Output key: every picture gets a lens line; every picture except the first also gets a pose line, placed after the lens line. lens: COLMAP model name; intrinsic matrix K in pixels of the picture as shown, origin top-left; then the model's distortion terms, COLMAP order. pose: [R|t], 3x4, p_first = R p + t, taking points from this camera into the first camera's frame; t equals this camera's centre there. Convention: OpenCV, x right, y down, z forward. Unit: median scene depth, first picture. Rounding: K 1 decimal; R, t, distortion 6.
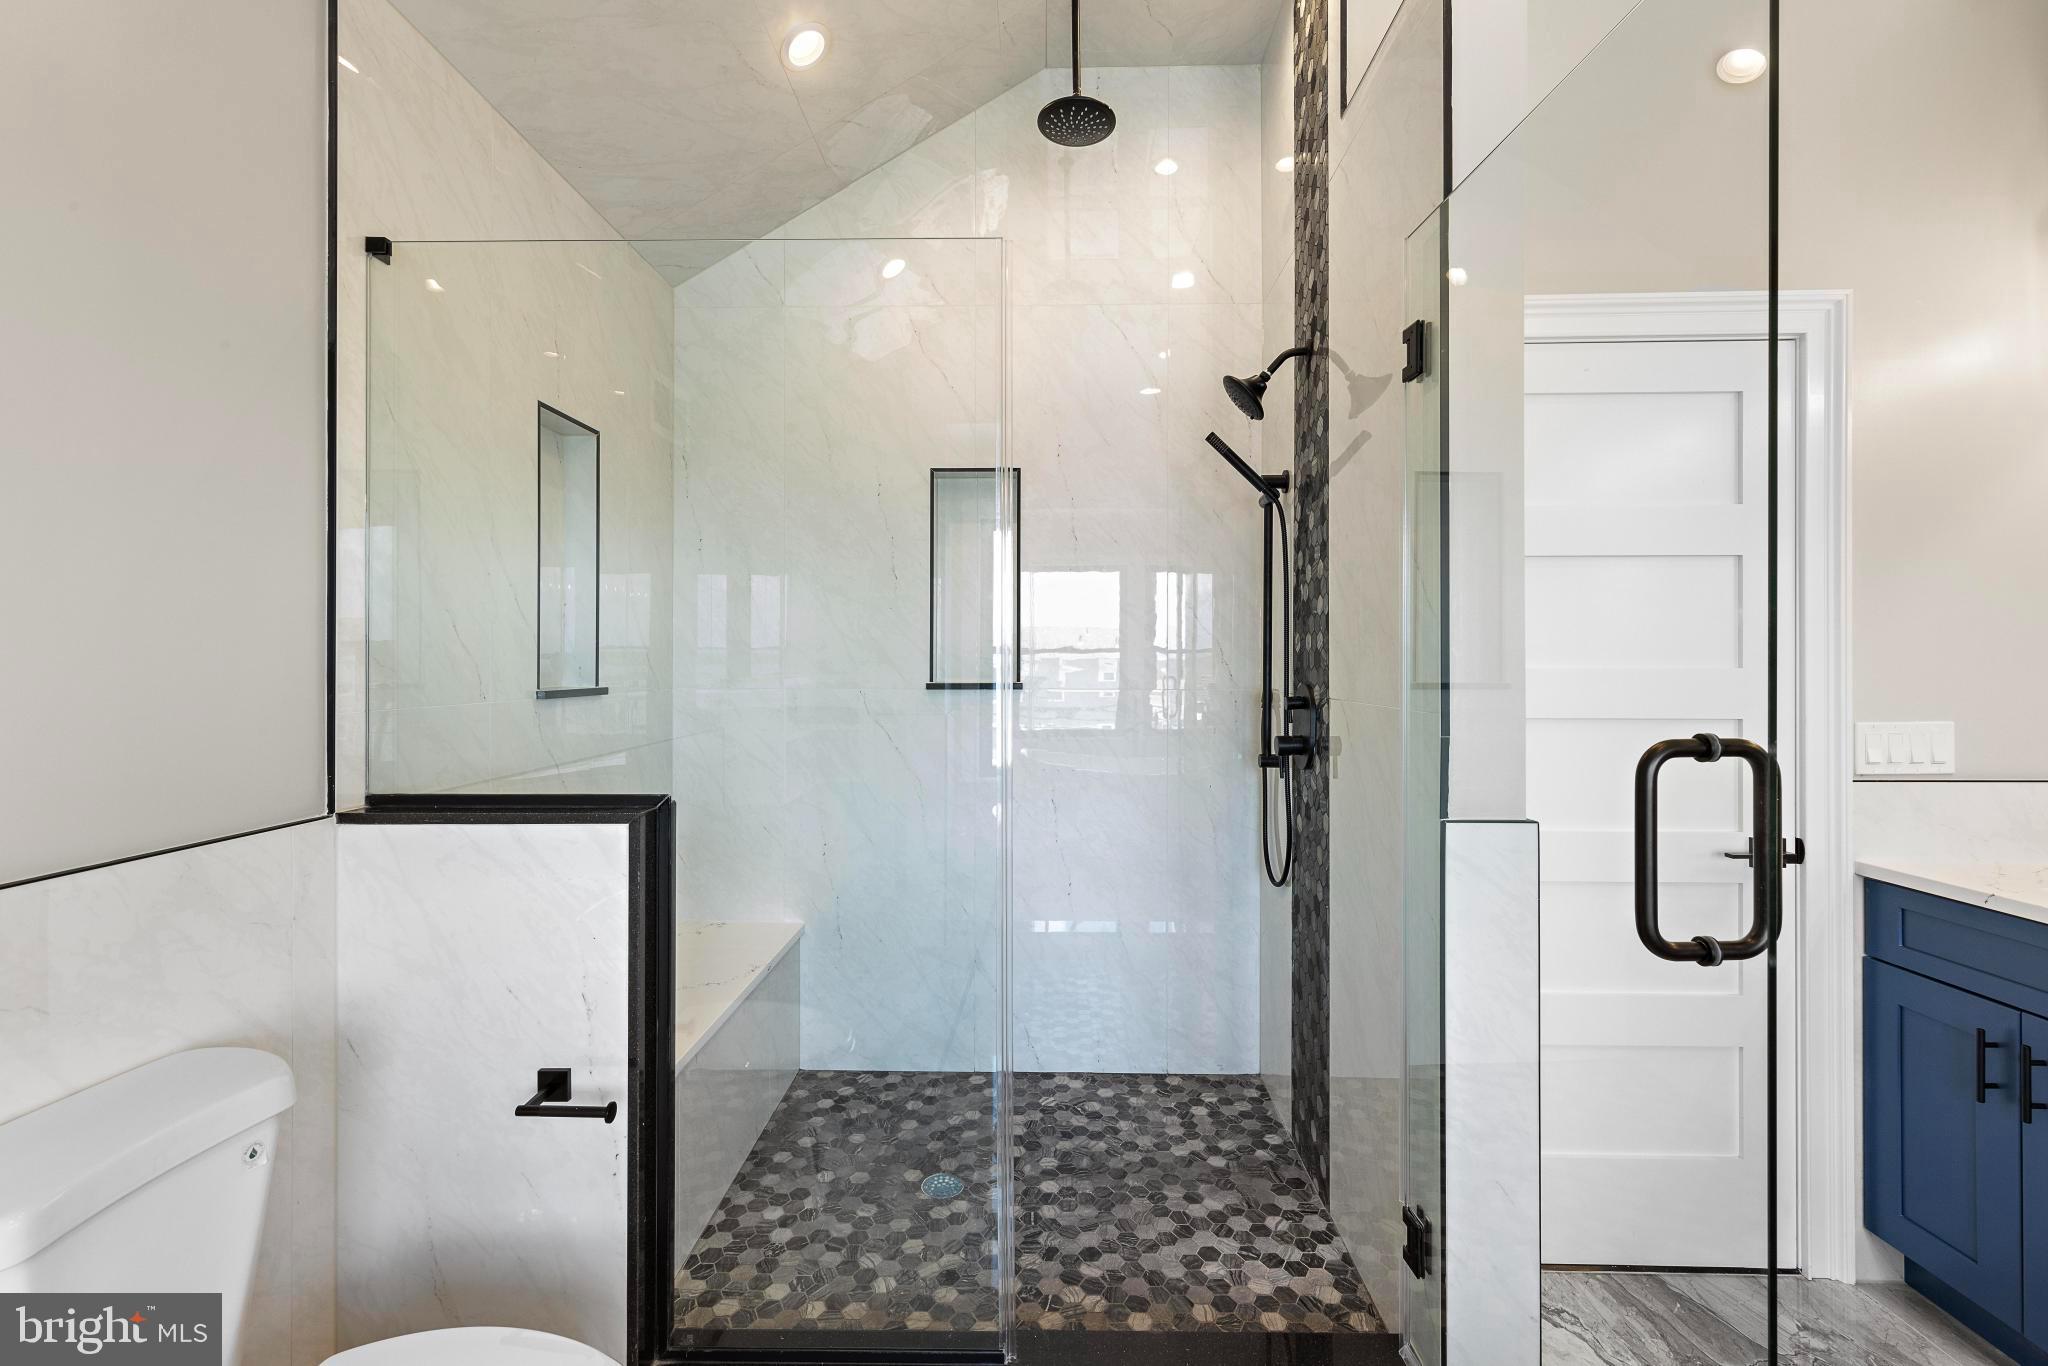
lens RADIAL K [[868.1, 0, 1028.2], [0, 868.1, 661.2], [0, 0, 1]] dist [0.008410, 0.000183]
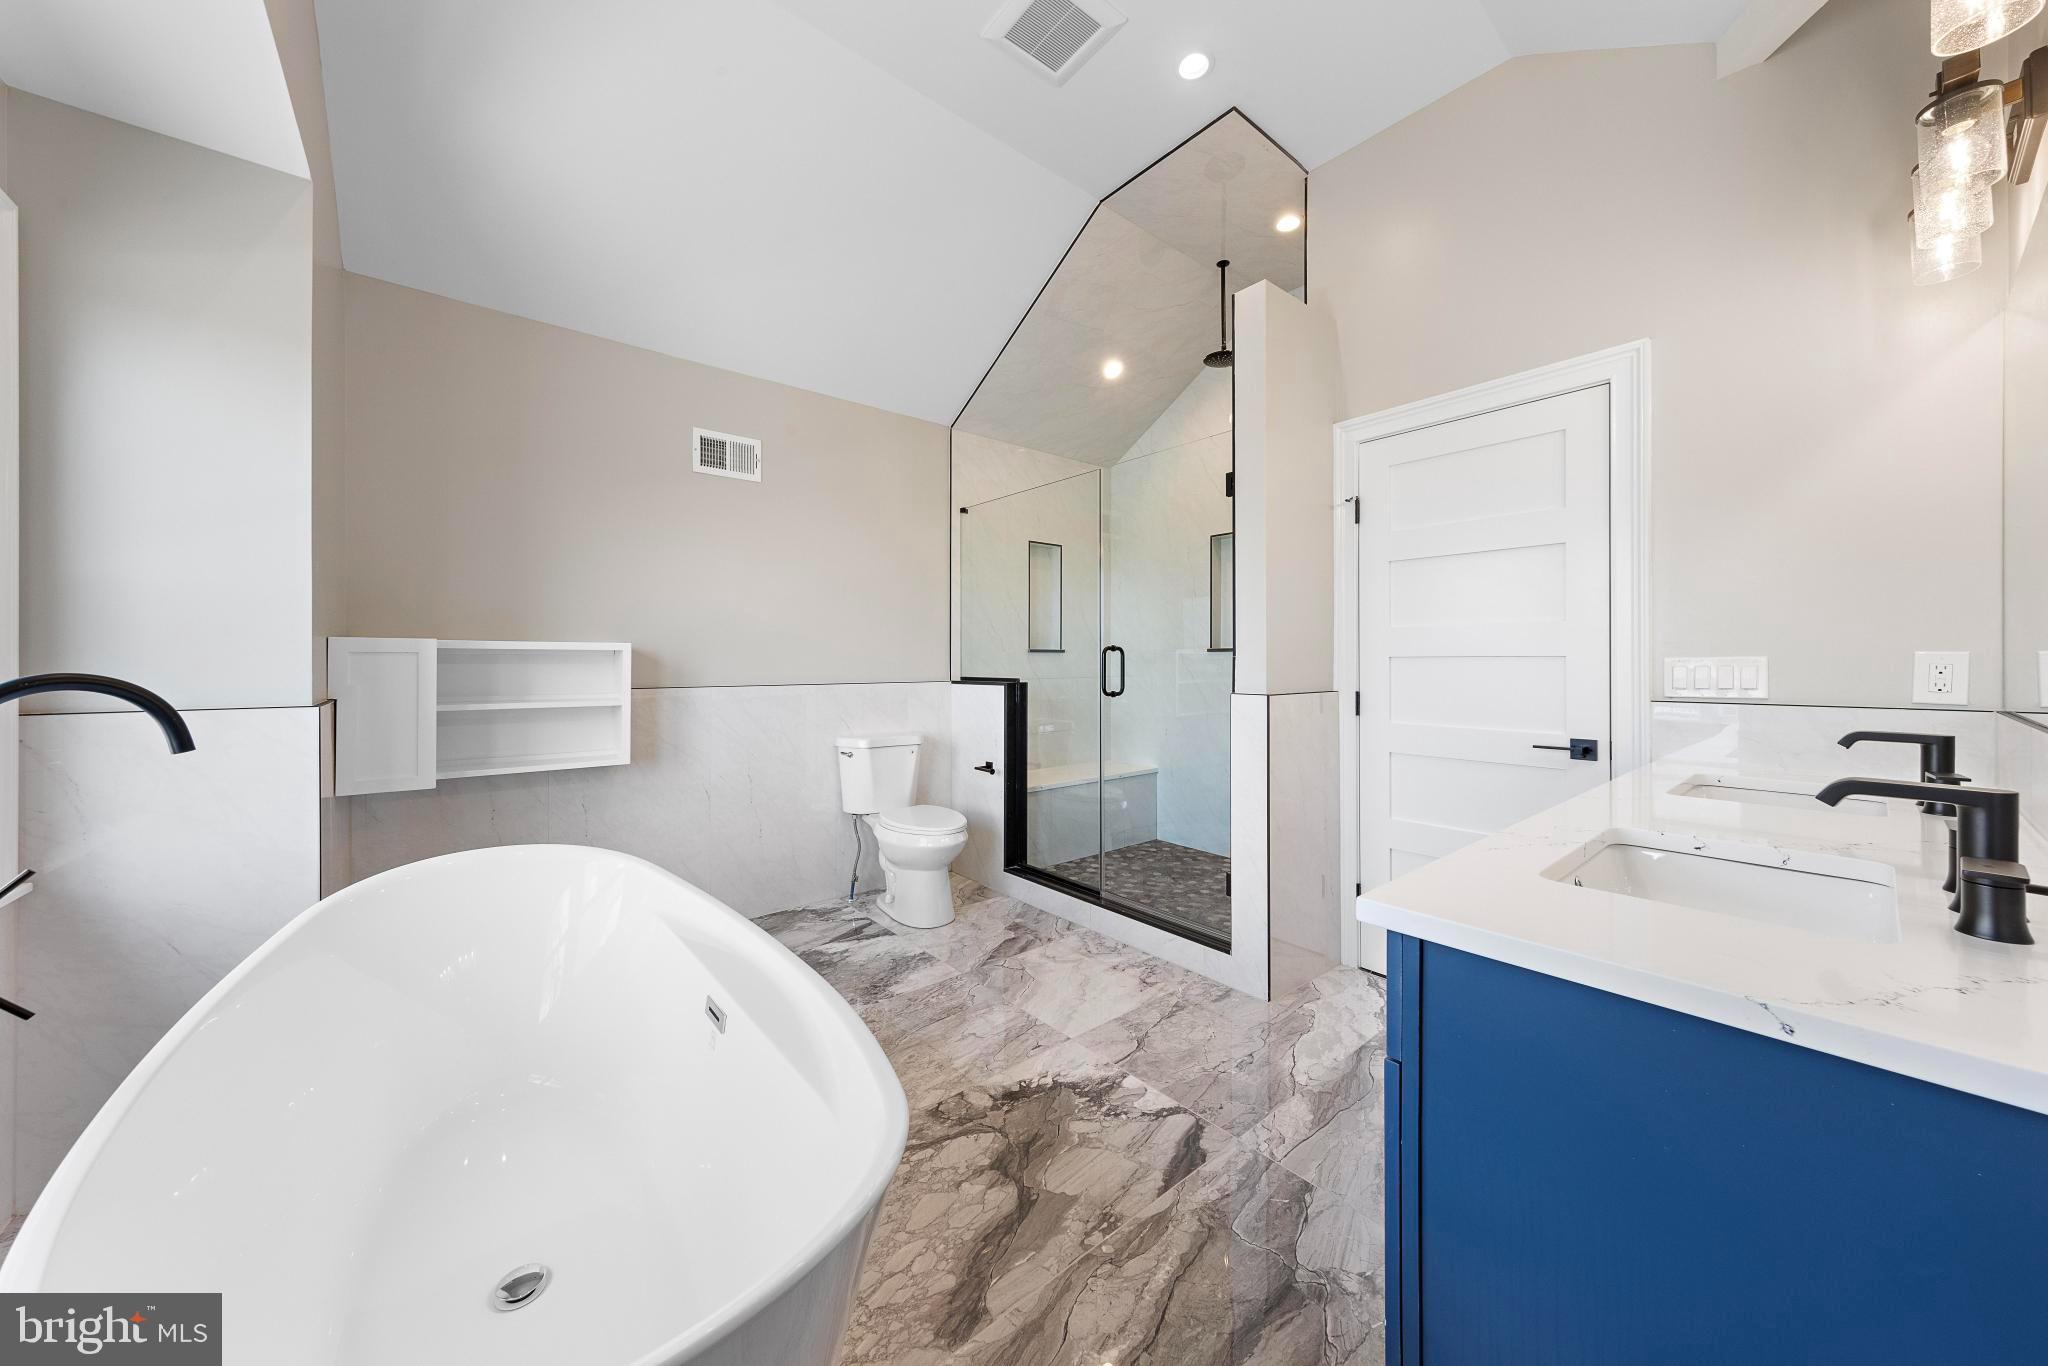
lens RADIAL K [[704.4, 0, 1021.1], [0, 704.4, 659.6], [0, 0, 1]] dist [0.000780, 0.000052]
pose [[0.647391, -0.001684, -0.762157, 1.022138], [0.002805, 0.999996, 0.000172, 0.062971], [0.762153, -0.002249, 0.647393, -0.398013]]
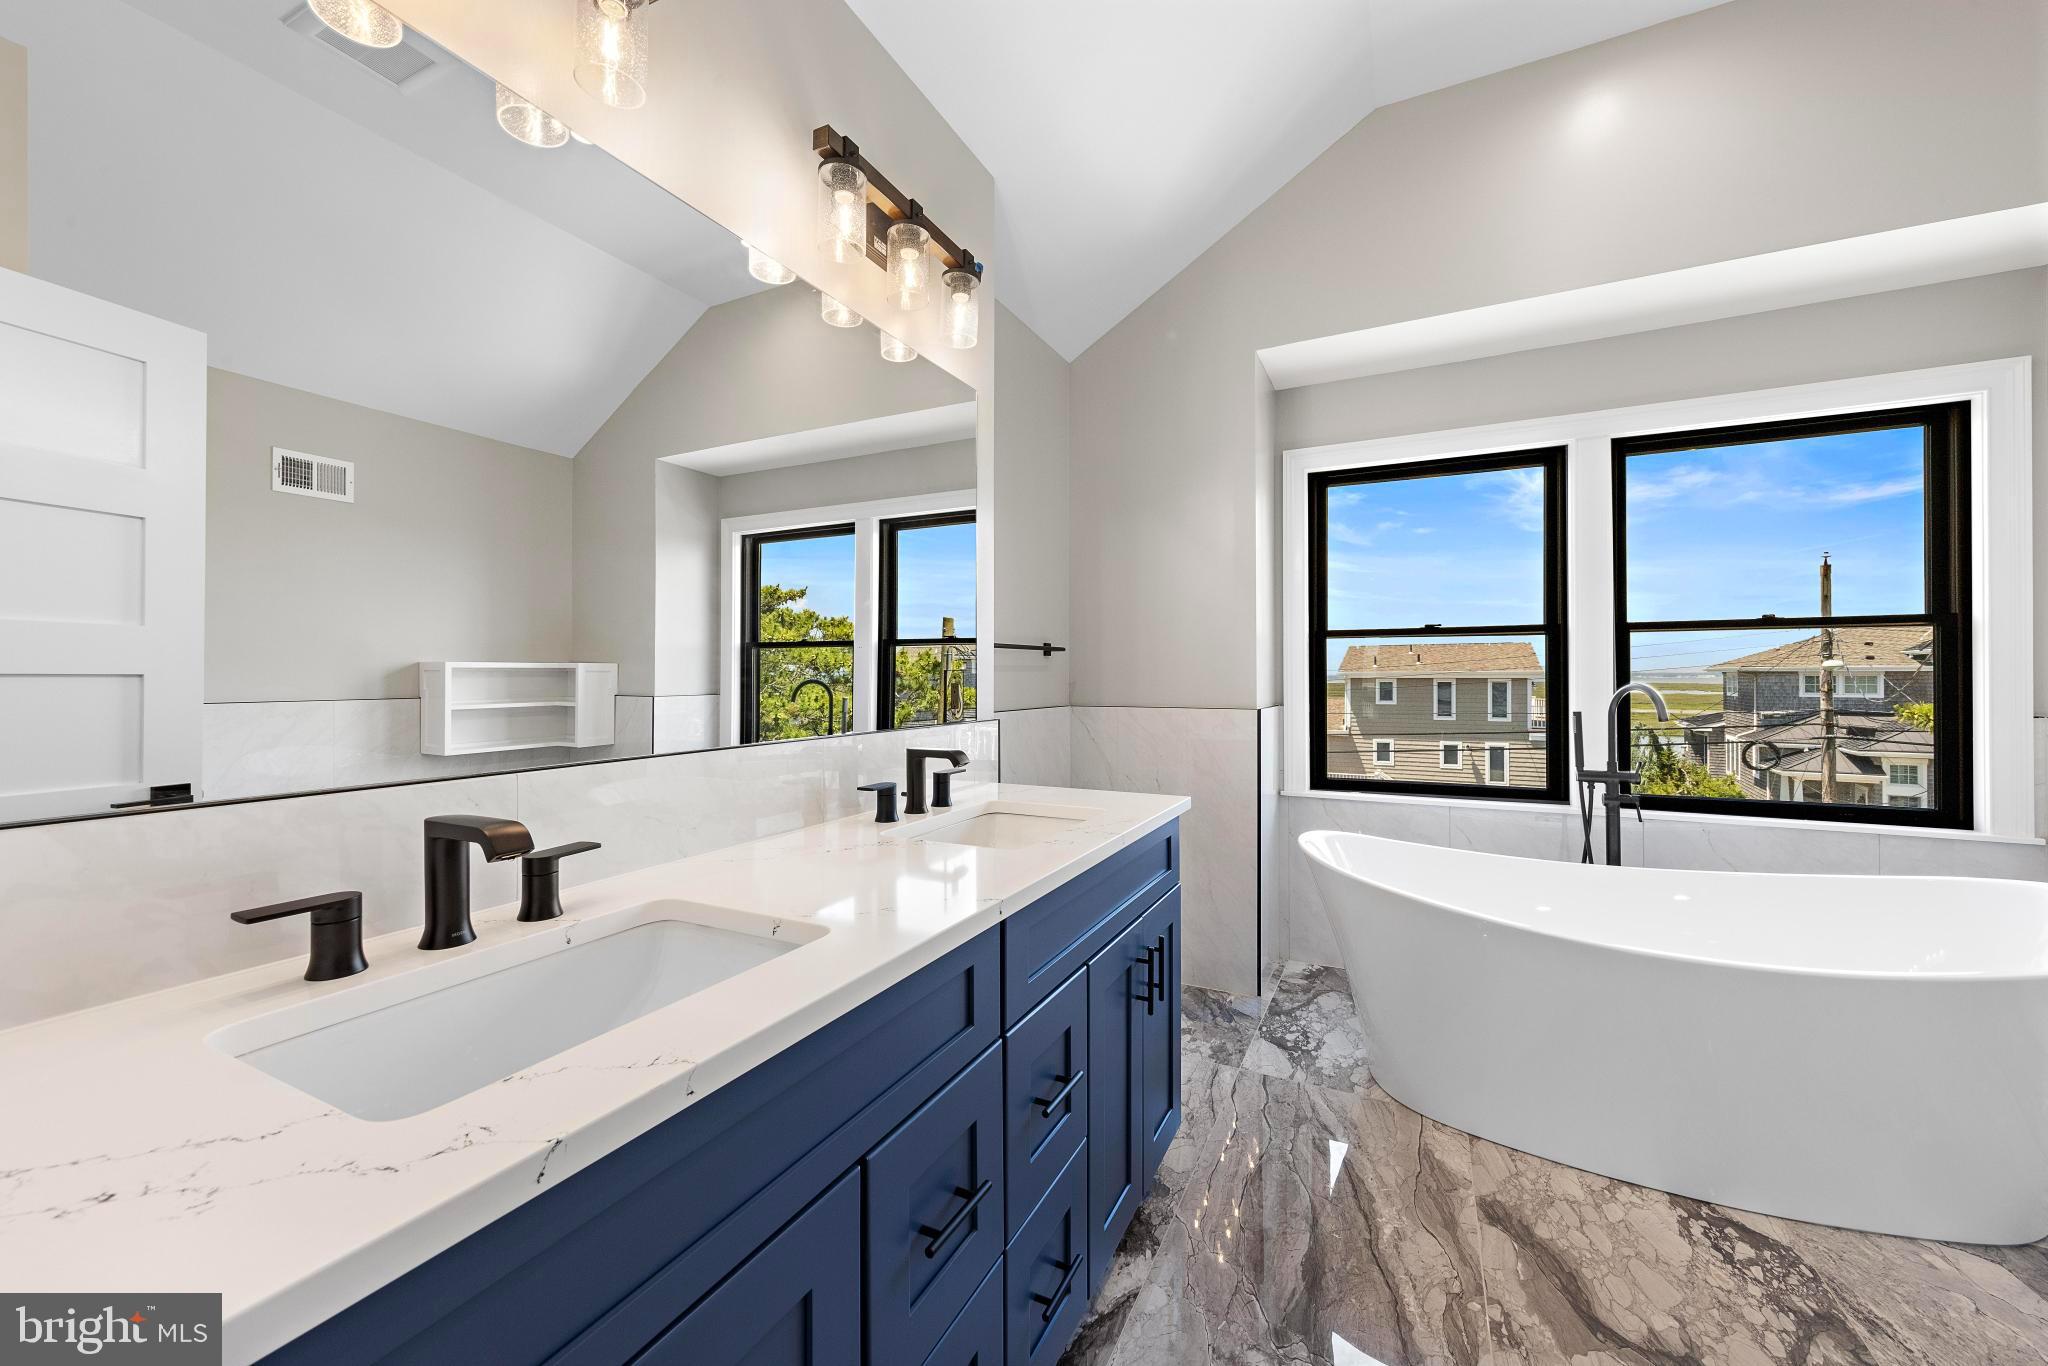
lens RADIAL K [[770.0, 0, 1031.9], [0, 770.0, 673.7], [0, 0, 1]] dist [0.002276, 0.000053]
pose [[-0.902394, 0.004614, 0.430888, 0.611437], [0.002704, 0.999984, -0.005044, 0.061475], [-0.430904, -0.003386, -0.902391, 0.920059]]
